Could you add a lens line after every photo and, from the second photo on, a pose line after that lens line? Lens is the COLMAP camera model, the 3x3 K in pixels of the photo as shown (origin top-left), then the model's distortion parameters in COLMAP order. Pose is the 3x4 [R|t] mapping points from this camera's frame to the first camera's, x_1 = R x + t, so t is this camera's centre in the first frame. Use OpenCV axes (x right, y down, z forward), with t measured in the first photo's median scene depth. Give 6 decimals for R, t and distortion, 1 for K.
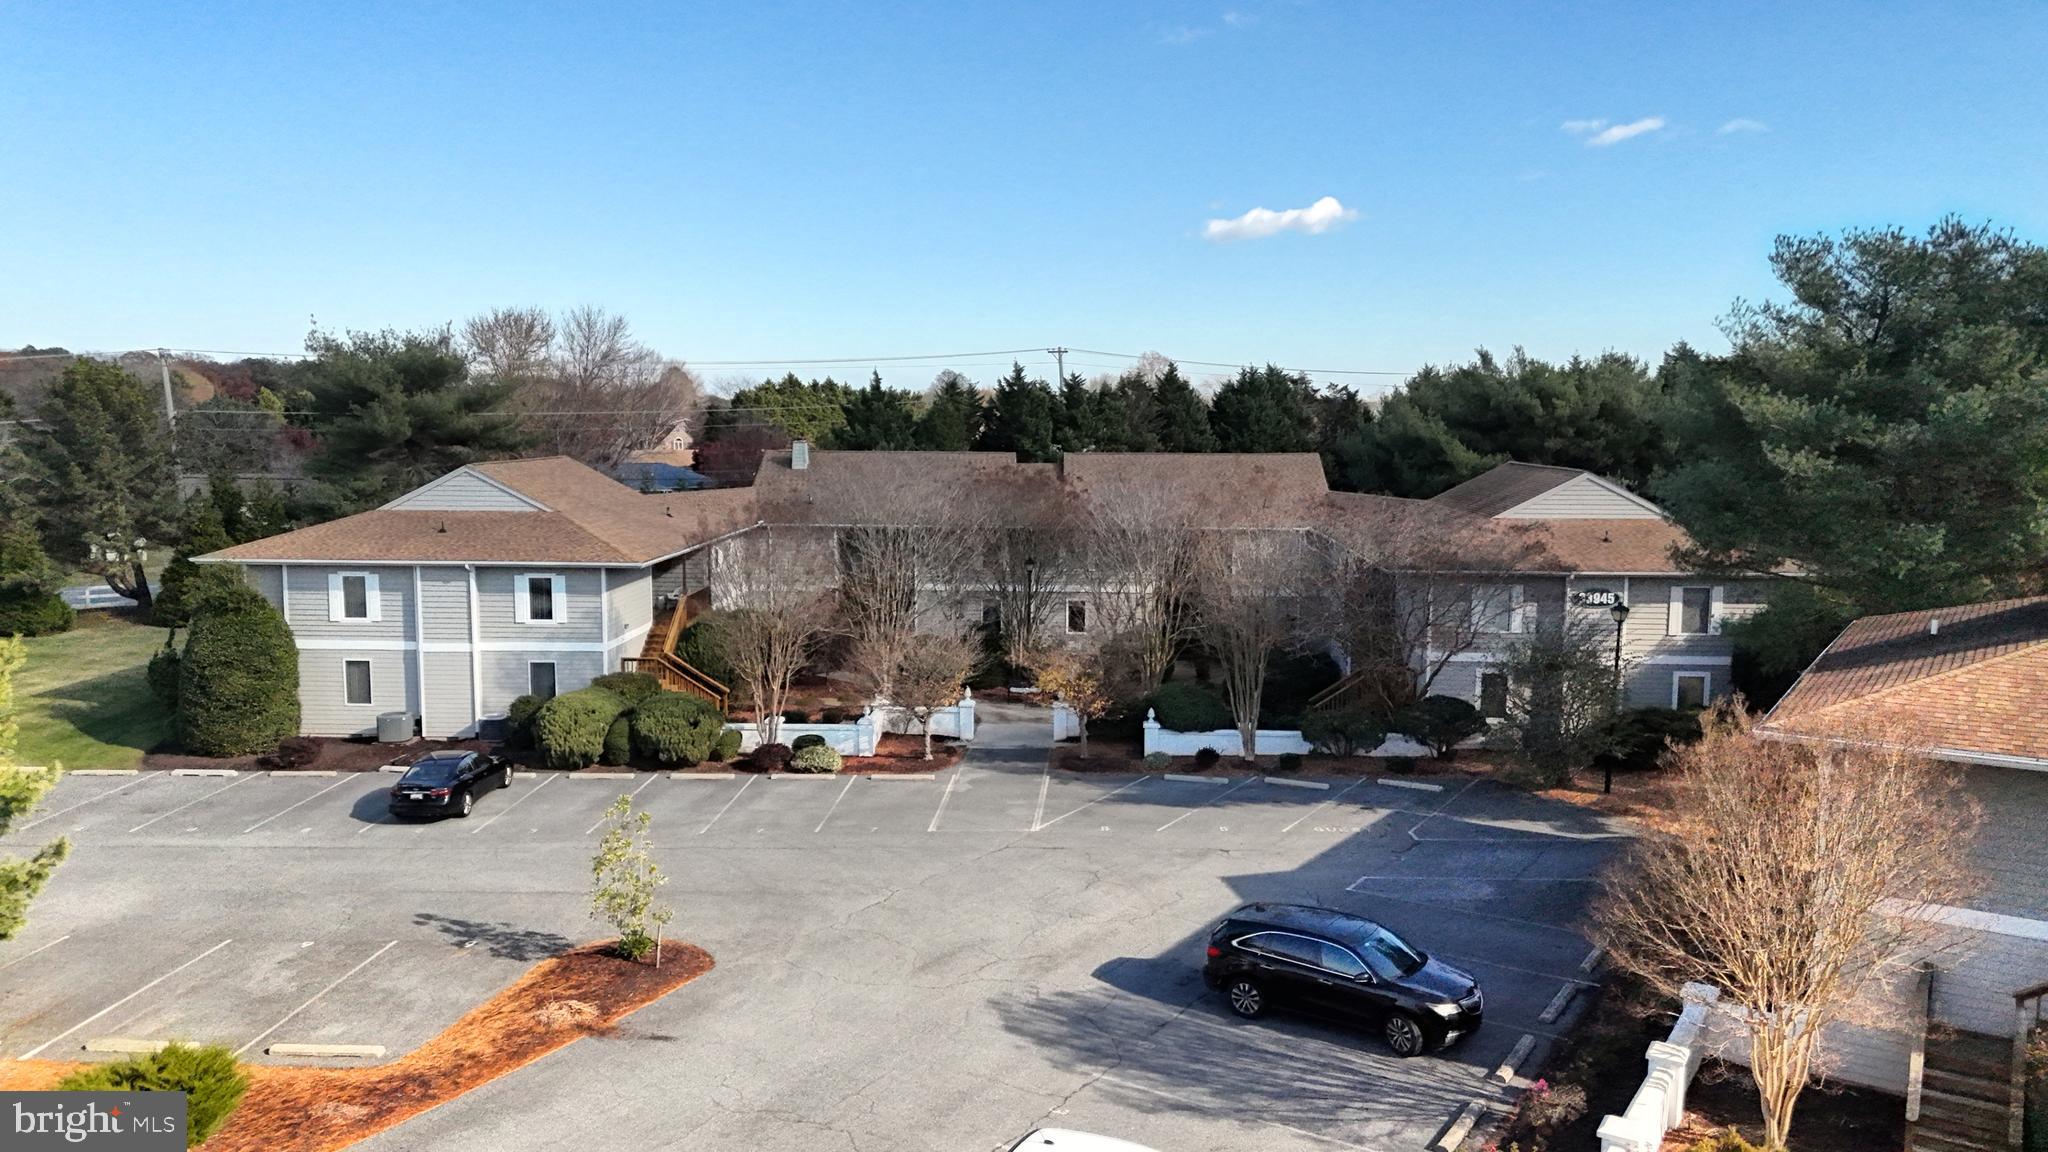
lens RADIAL K [[1627.0, 0, 992.5], [0, 1627.0, 580.0], [0, 0, 1]] dist [0.115870, -0.166300]
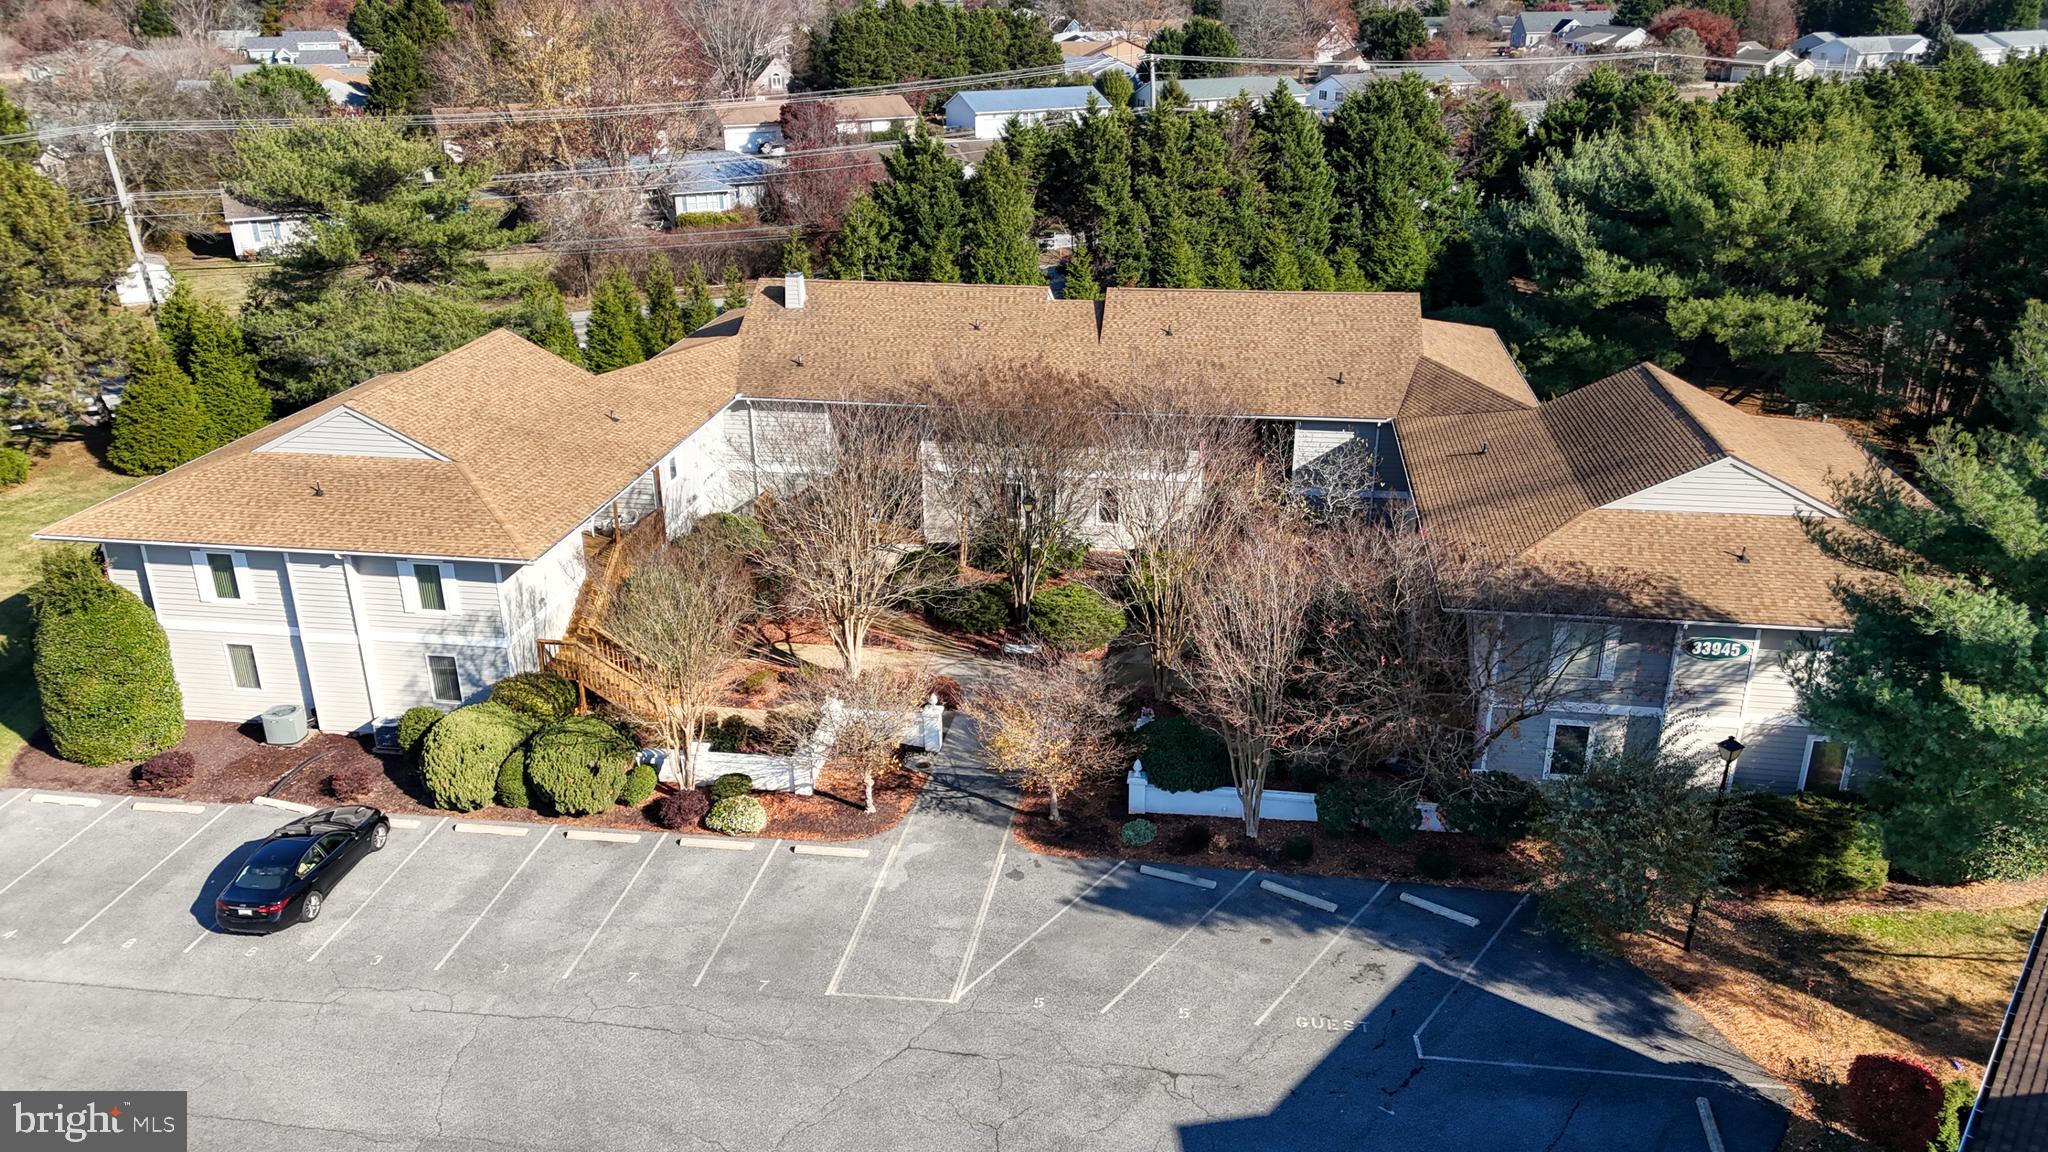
lens RADIAL K [[1627.0, 0, 992.5], [0, 1627.0, 580.0], [0, 0, 1]] dist [0.115870, -0.166300]
pose [[0.994837, 0.016891, -0.100075, 0.103431], [0.010206, 0.964403, 0.264239, -0.223111], [0.100976, -0.263896, 0.959251, 0.222955]]
